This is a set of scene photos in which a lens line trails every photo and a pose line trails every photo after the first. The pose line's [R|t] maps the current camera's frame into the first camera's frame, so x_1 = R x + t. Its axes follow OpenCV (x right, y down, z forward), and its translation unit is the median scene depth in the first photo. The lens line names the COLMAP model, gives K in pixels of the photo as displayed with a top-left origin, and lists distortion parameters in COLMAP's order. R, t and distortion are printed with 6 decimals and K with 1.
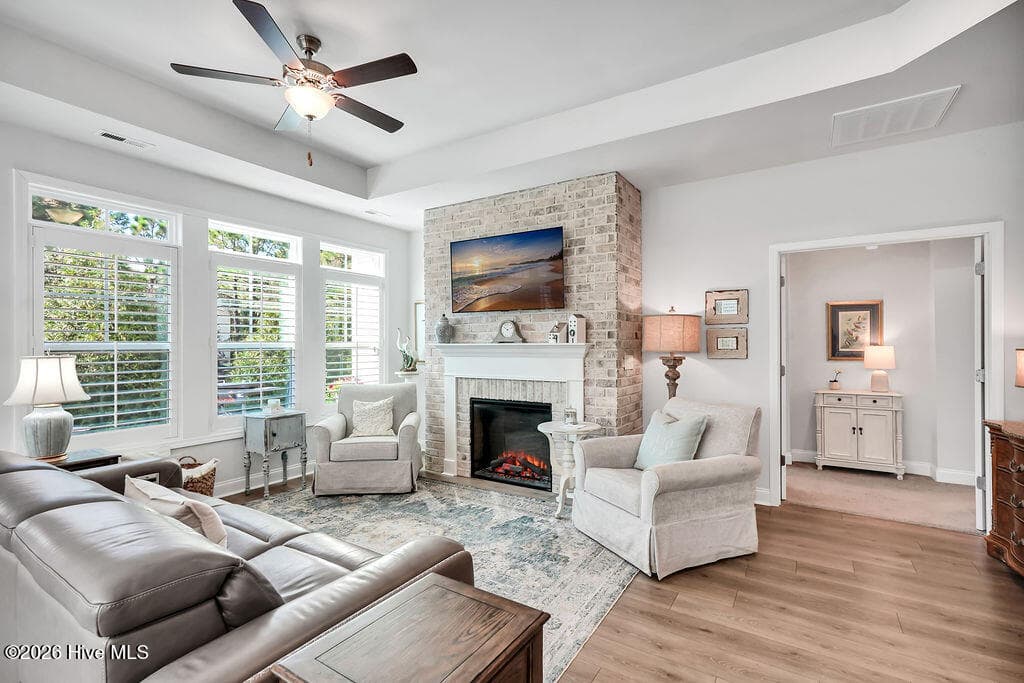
lens RADIAL K [[488.2, 0, 515.6], [0, 488.2, 336.8], [0, 0, 1]] dist [-0.003267, 0.001633]
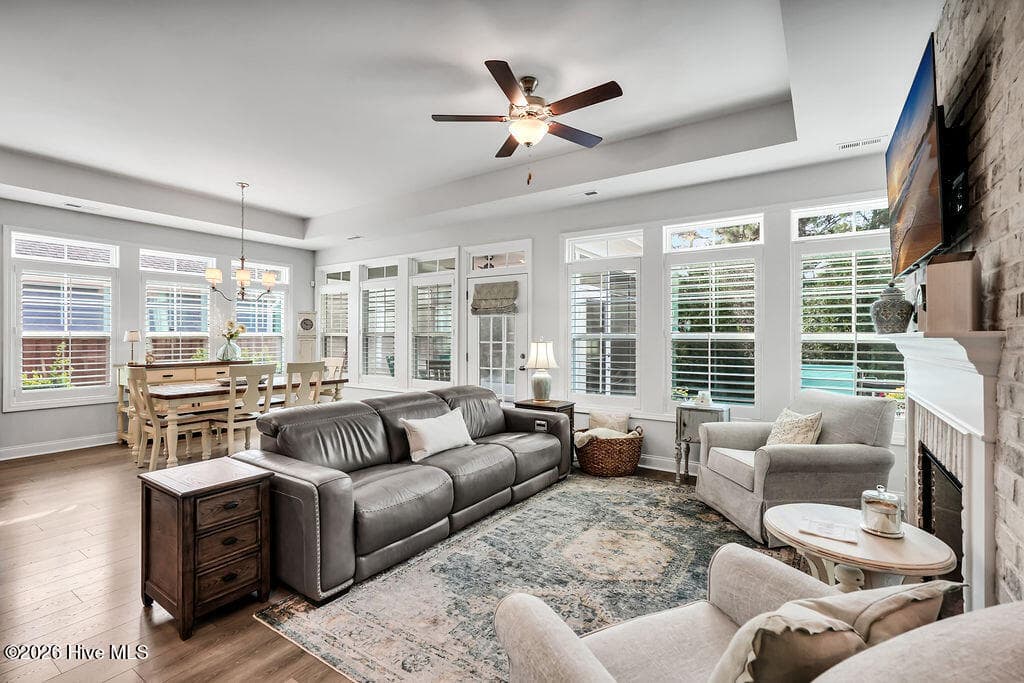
lens RADIAL K [[473.3, 0, 508.7], [0, 473.3, 337.6], [0, 0, 1]] dist [-0.008254, 0.007877]
pose [[-0.036723, 0.004362, -0.999316, 0.490415], [0.010554, 0.999936, 0.003977, 0.012043], [0.999270, -0.010400, -0.036766, 0.670608]]
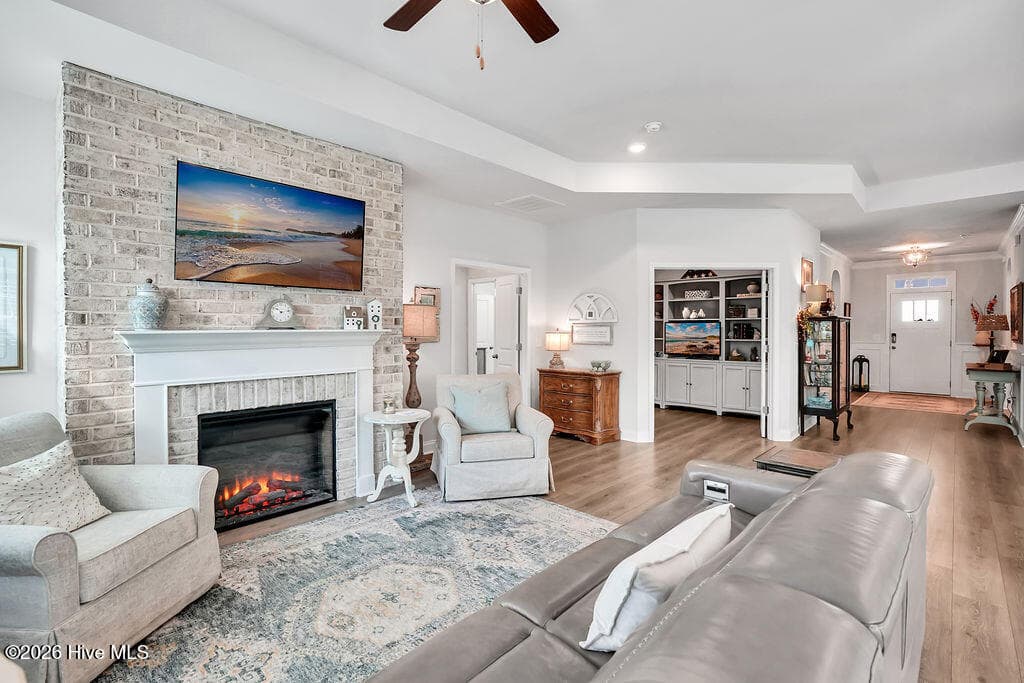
lens RADIAL K [[473.3, 0, 513.3], [0, 473.3, 332.7], [0, 0, 1]] dist [-0.008254, 0.007877]
pose [[0.177896, -0.004585, 0.984039, -0.721548], [-0.012259, 0.999901, 0.006875, 0.009168], [-0.983973, -0.013287, 0.177822, 0.562746]]
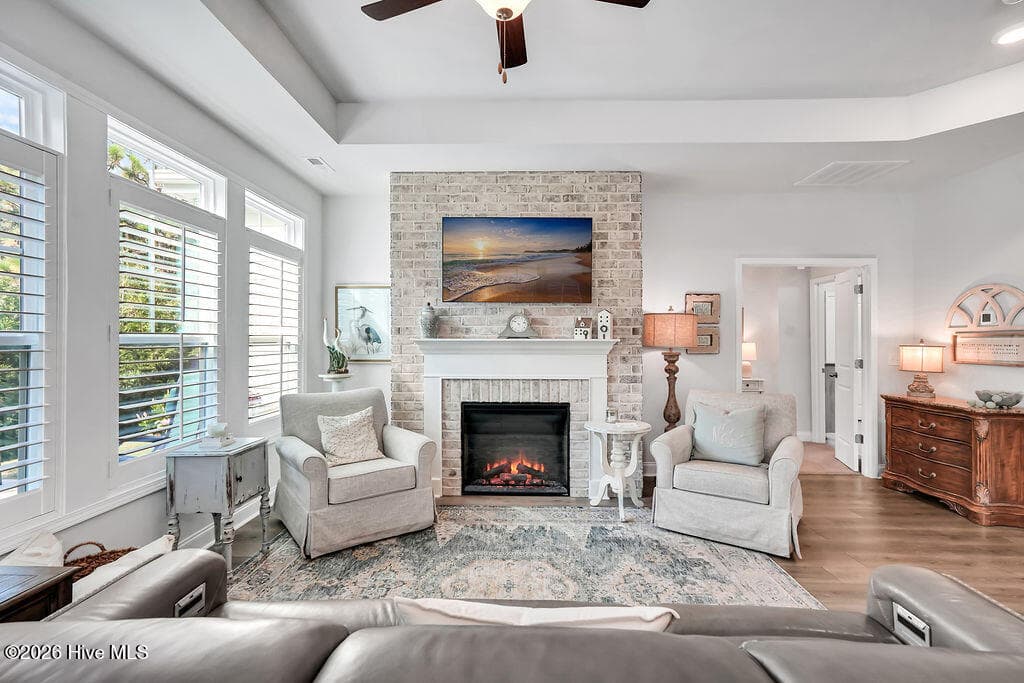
lens RADIAL K [[473.3, 0, 520.2], [0, 473.3, 331.2], [0, 0, 1]] dist [-0.008254, 0.007877]
pose [[0.850574, 0.016072, 0.525610, -0.509784], [-0.013710, 0.999871, -0.008386, 0.007348], [-0.525677, -0.000073, 0.850684, 0.280147]]
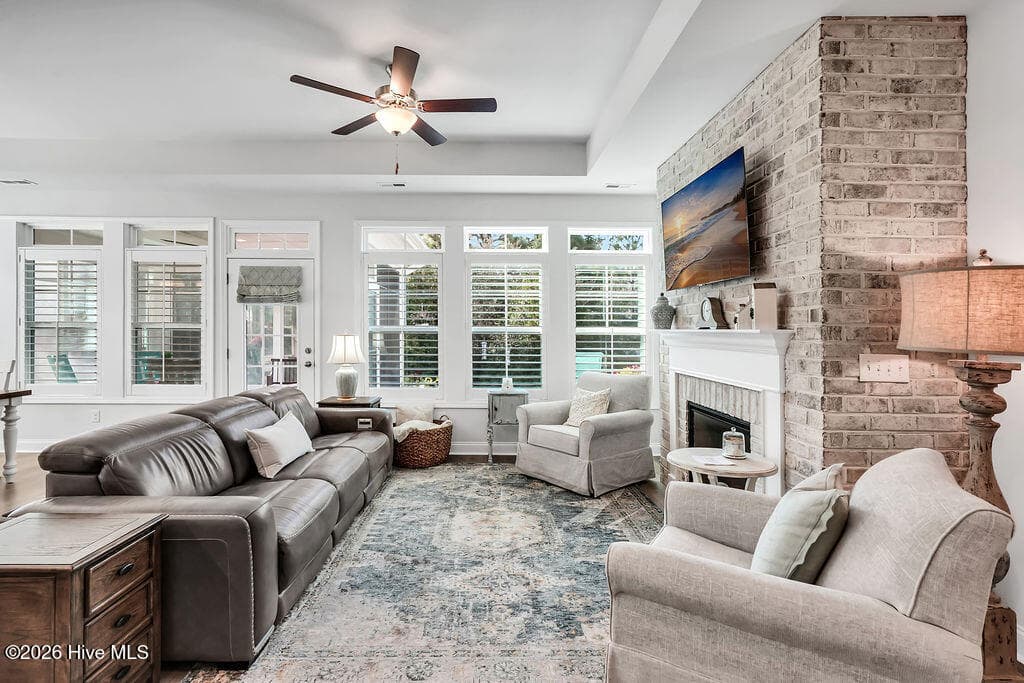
lens RADIAL K [[504.7, 0, 484.8], [0, 504.7, 321.9], [0, 0, 1]] dist [0.020323, 0.002375]
pose [[0.530620, -0.005902, -0.847590, 0.474880], [0.003664, 0.999982, -0.004669, 0.004896], [0.847602, -0.000628, 0.530632, 0.357921]]
